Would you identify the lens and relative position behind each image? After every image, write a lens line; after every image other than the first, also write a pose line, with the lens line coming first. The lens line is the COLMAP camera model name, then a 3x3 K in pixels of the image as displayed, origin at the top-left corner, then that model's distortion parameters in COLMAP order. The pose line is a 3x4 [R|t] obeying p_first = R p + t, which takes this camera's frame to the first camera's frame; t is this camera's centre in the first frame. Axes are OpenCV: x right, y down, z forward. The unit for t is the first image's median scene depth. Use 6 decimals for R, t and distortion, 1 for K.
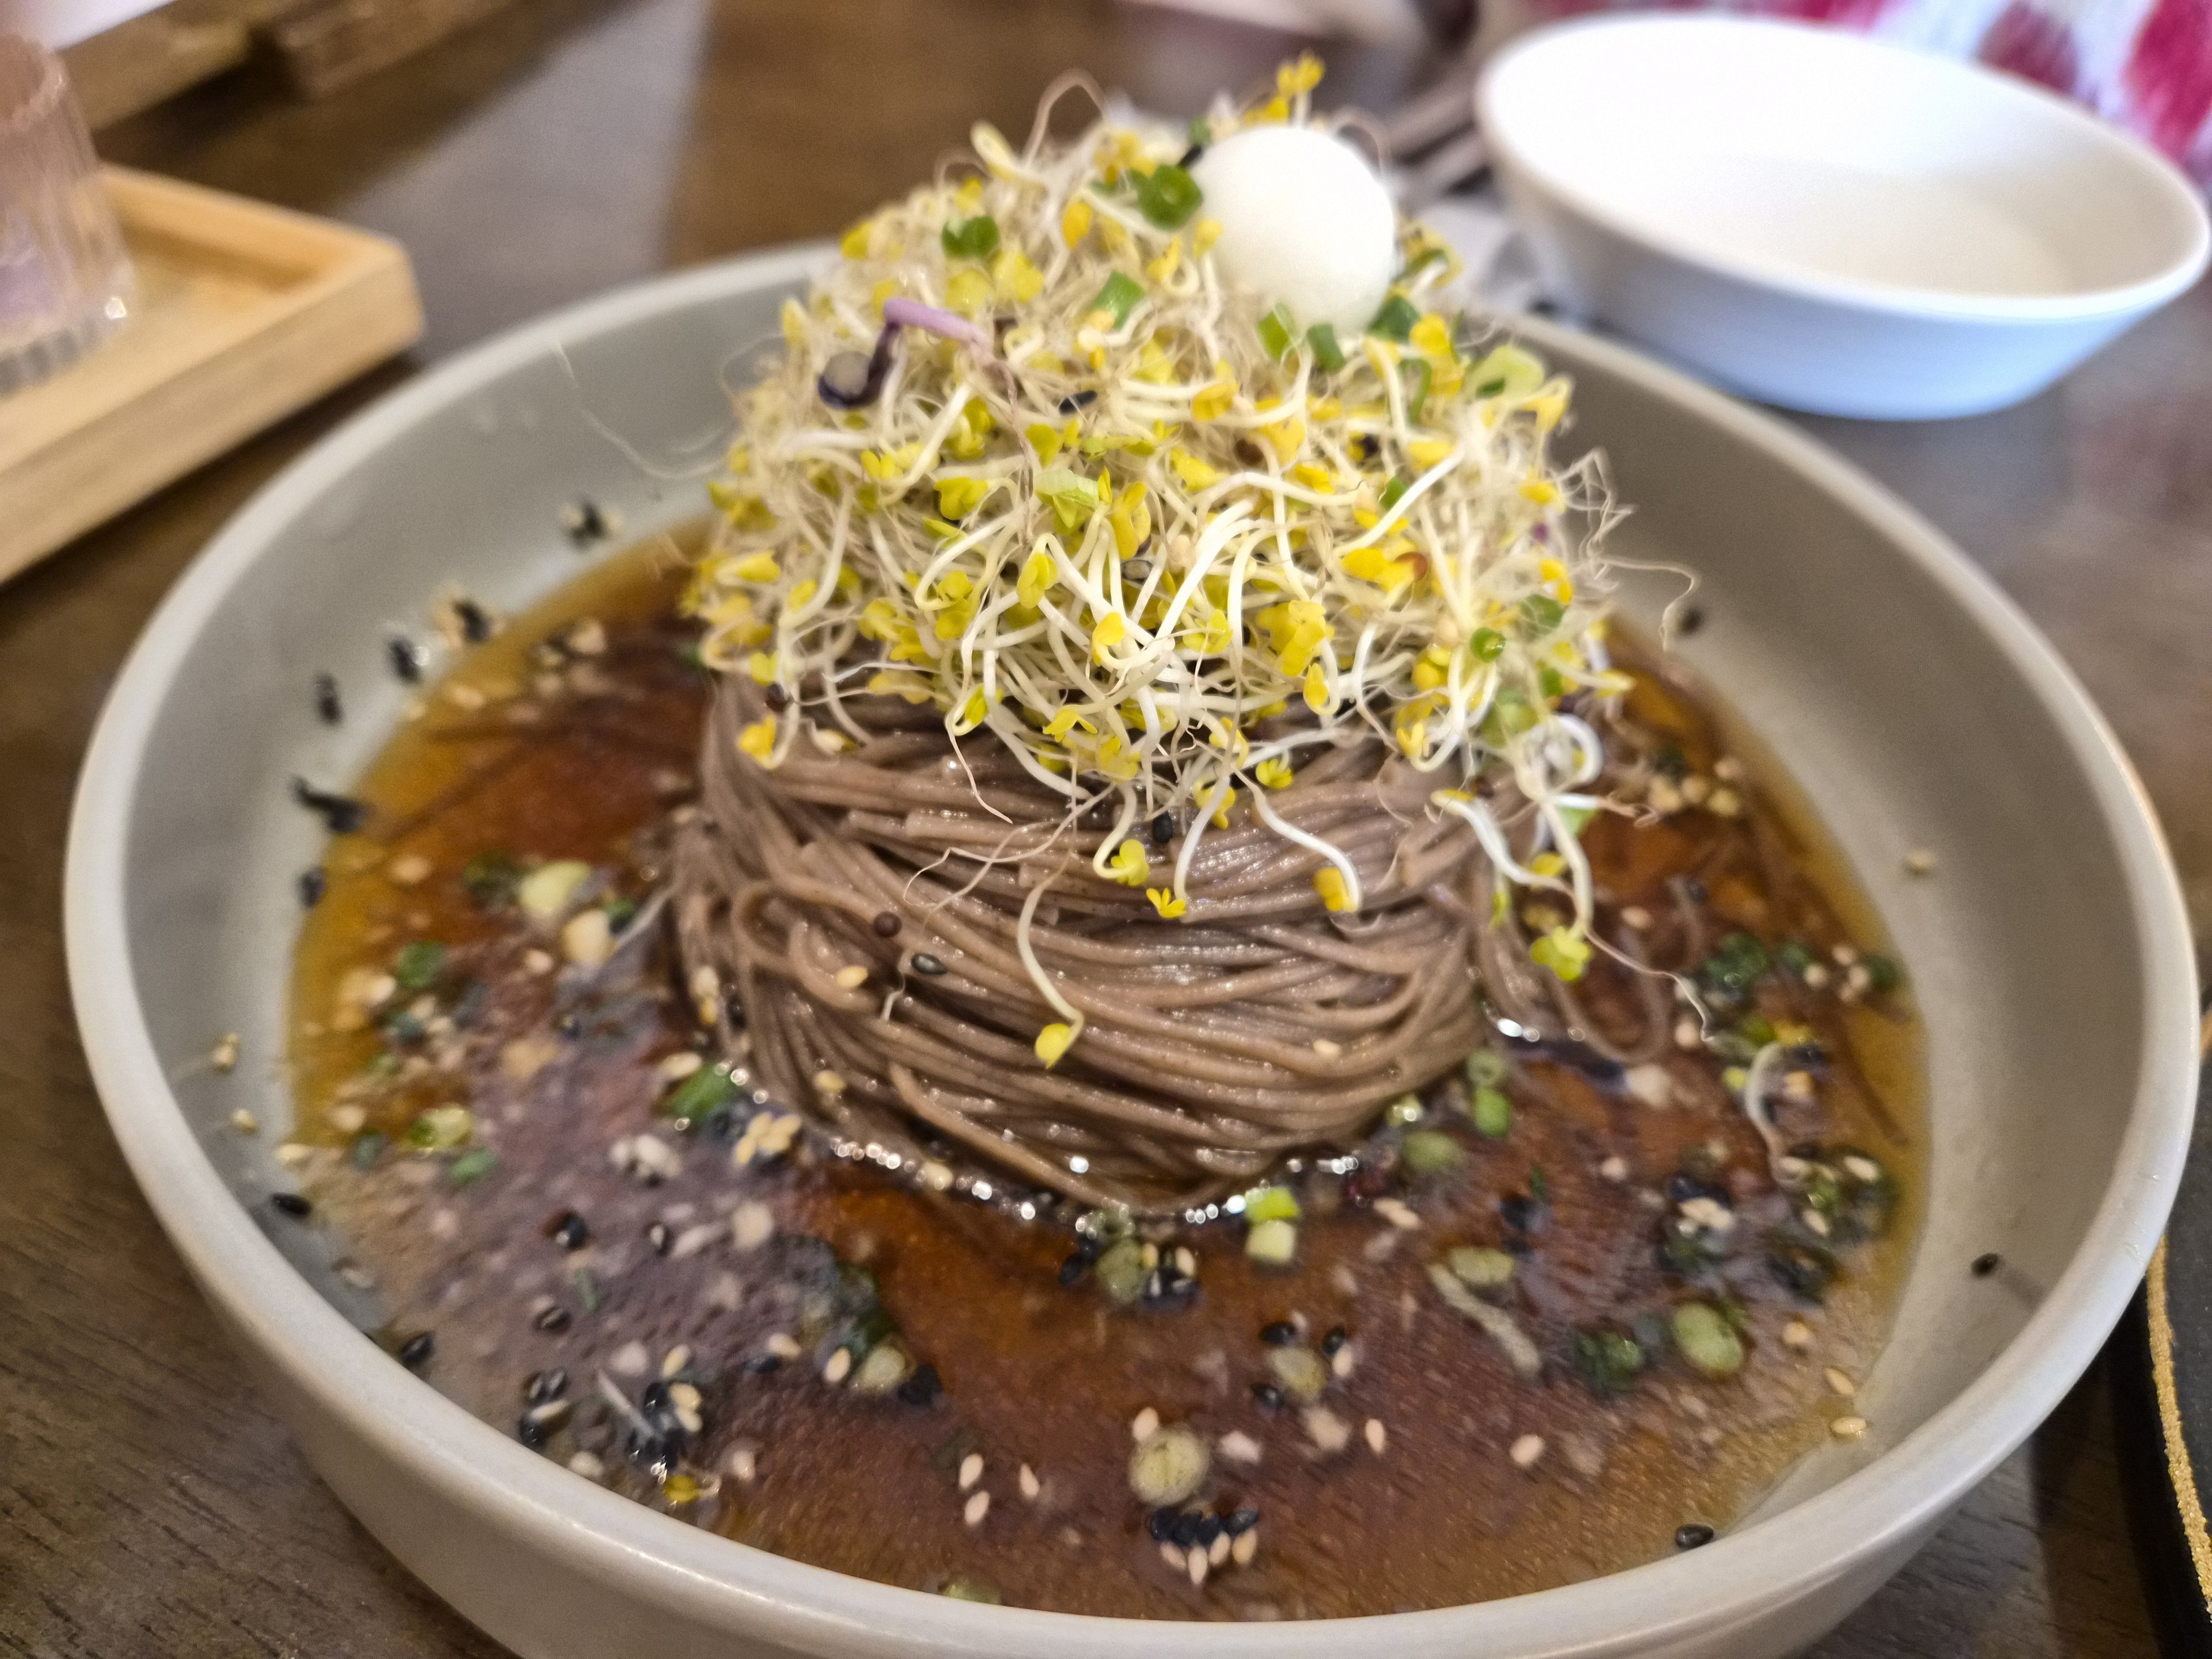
lens RADIAL K [[1593.6, 0, 1107.5], [0, 1593.6, 823.7], [0, 0, 1]] dist [-0.011778, -0.003772]
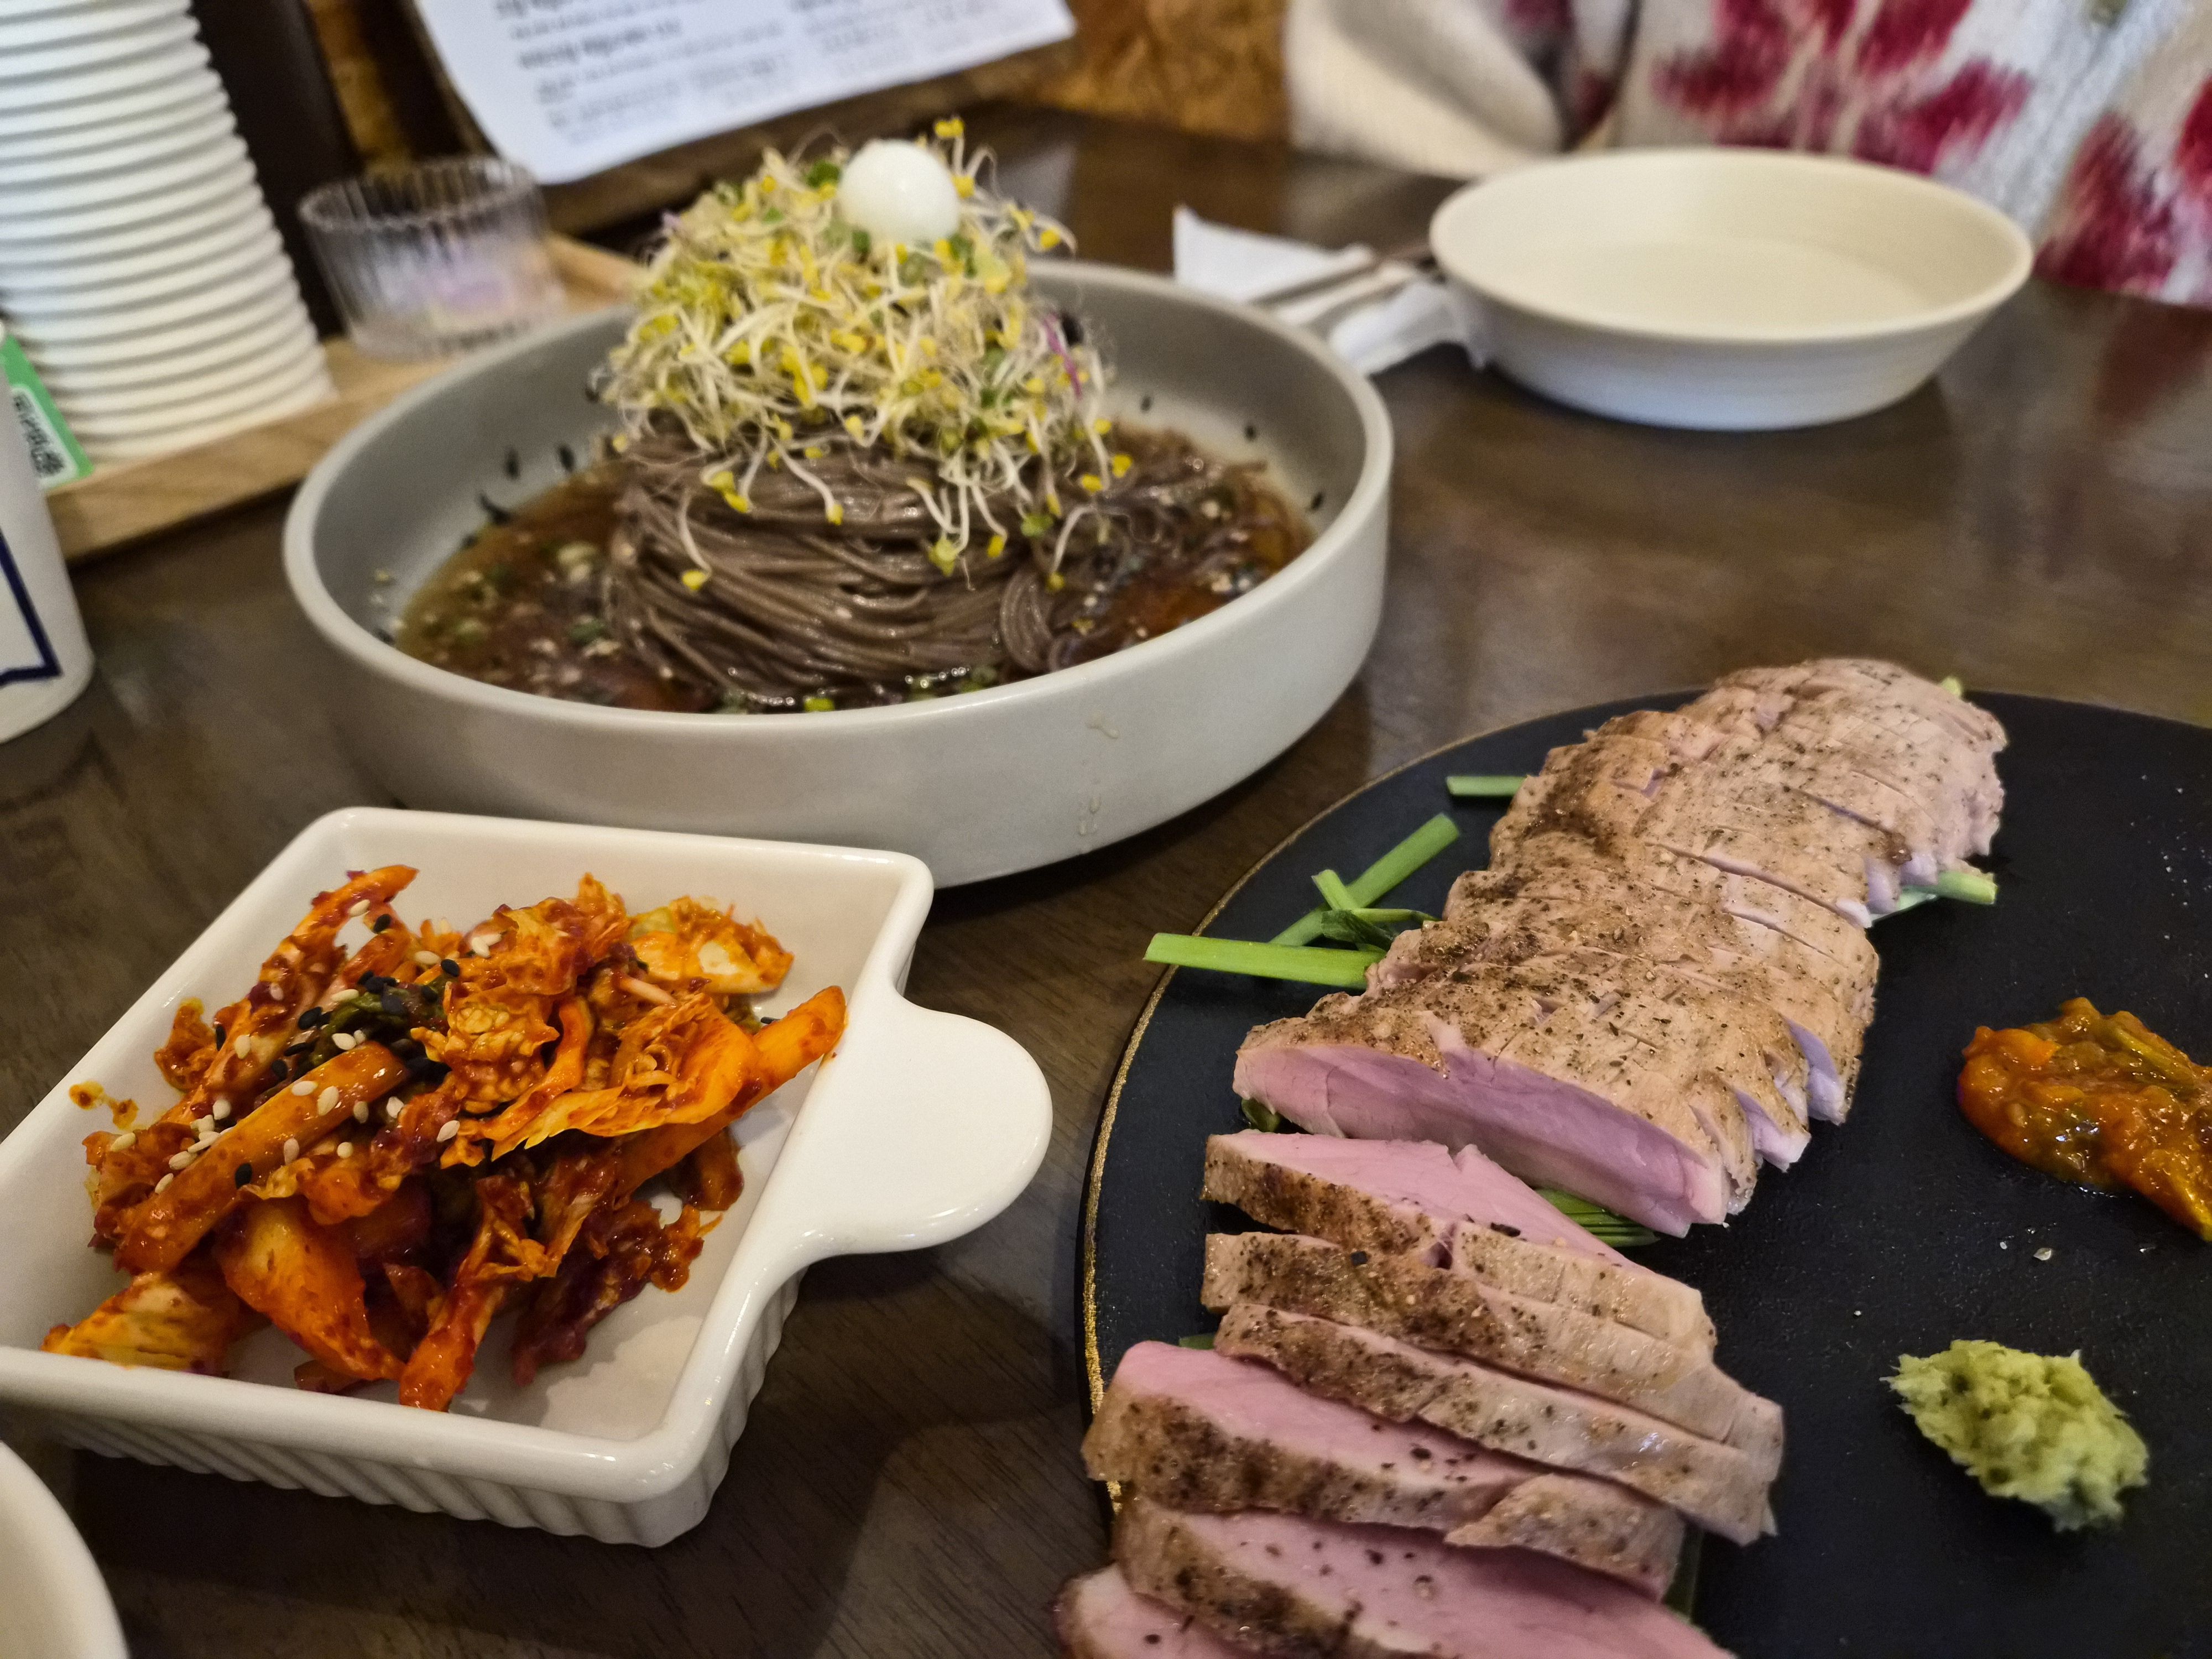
lens RADIAL K [[1593.6, 0, 1103.9], [0, 1593.6, 836.7], [0, 0, 1]] dist [-0.011778, -0.003772]
pose [[0.931365, 0.122394, -0.342899, 1.120950], [-0.157873, 0.984419, -0.077429, 0.507856], [0.328079, 0.126249, 0.936176, -0.634781]]
